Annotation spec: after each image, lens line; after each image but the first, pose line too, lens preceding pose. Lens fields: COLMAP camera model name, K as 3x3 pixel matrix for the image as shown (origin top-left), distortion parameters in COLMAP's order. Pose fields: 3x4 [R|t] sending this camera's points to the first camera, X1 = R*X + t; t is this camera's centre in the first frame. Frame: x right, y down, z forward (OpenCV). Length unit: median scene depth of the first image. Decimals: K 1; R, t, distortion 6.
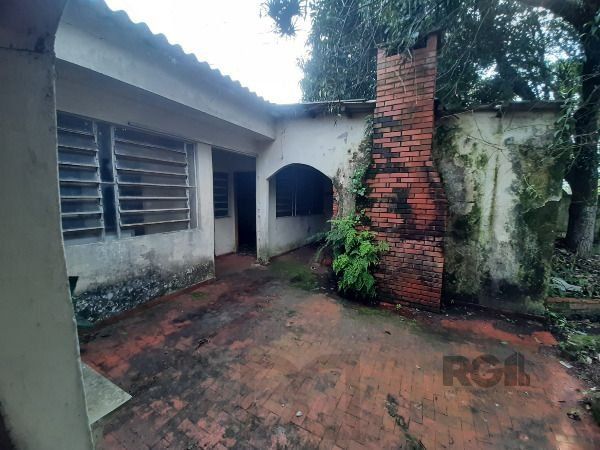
lens RADIAL K [[232.6, 0, 311.9], [0, 232.6, 223.7], [0, 0, 1]] dist [0.019007, -0.017688]
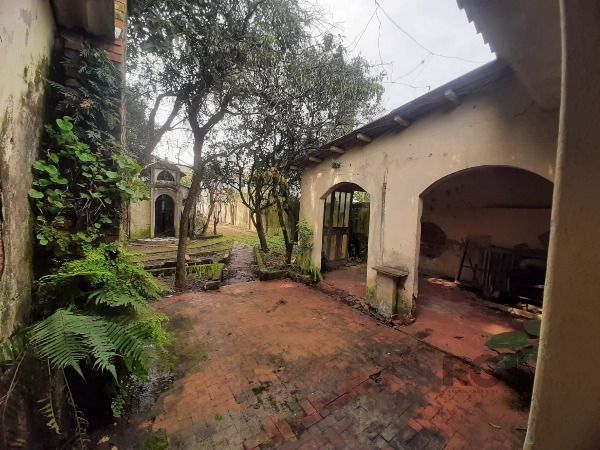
lens RADIAL K [[232.6, 0, 311.9], [0, 232.6, 223.7], [0, 0, 1]] dist [0.019007, -0.017688]
pose [[-0.894119, -0.081718, 0.440311, -0.452027], [-0.005084, 0.984999, 0.172484, -0.183809], [-0.447801, 0.151983, -0.881122, 1.390006]]
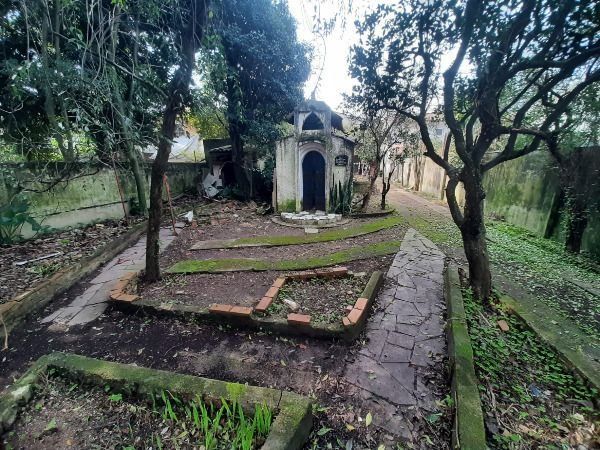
lens RADIAL K [[232.6, 0, 311.9], [0, 232.6, 223.7], [0, 0, 1]] dist [0.019007, -0.017688]
pose [[-0.334649, -0.249353, 0.908754, 0.614158], [0.111223, 0.947164, 0.300850, -0.026623], [-0.935756, 0.201753, -0.289233, 0.184372]]
